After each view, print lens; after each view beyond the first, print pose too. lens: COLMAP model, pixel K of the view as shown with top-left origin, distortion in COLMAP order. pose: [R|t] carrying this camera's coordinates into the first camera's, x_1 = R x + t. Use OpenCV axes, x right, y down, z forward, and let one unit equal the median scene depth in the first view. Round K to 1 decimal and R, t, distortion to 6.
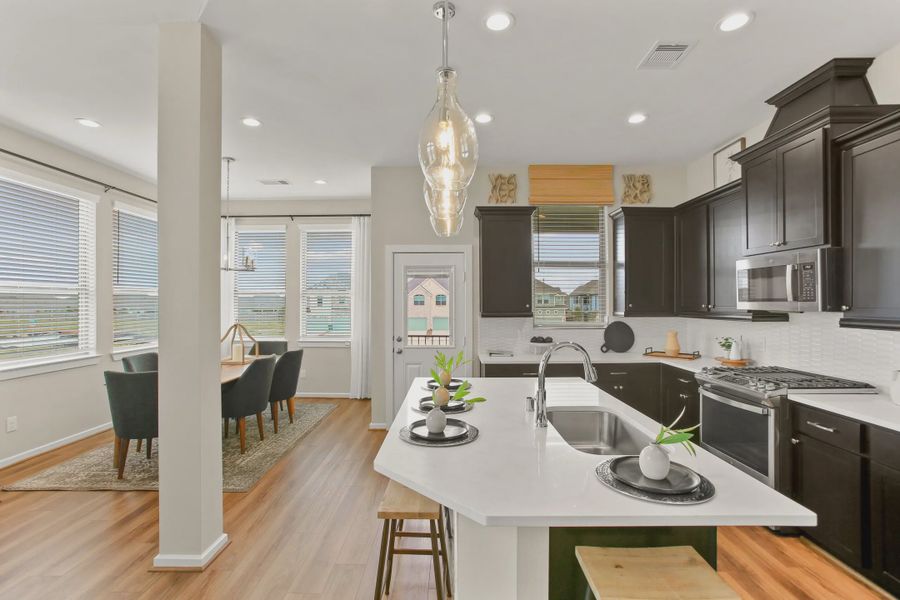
lens RADIAL K [[422.1, 0, 440.7], [0, 422.1, 302.4], [0, 0, 1]] dist [-0.064710, 0.026852]
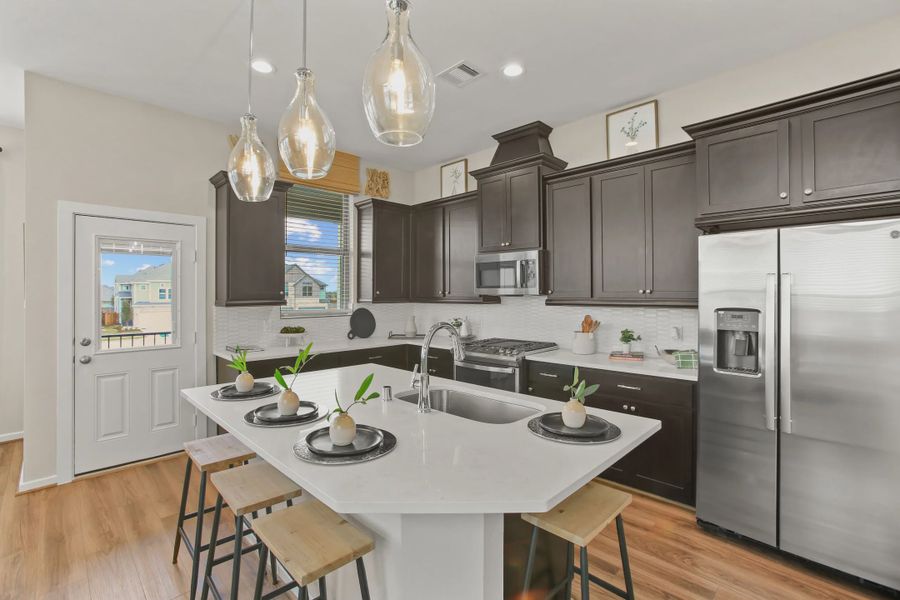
lens RADIAL K [[421.4, 0, 446.6], [0, 421.4, 290.2], [0, 0, 1]] dist [-0.068500, 0.032833]
pose [[0.677202, 0.006235, 0.735771, -0.213002], [0.001062, 0.999955, -0.009450, 0.012035], [-0.735796, 0.007181, 0.677165, 0.148608]]
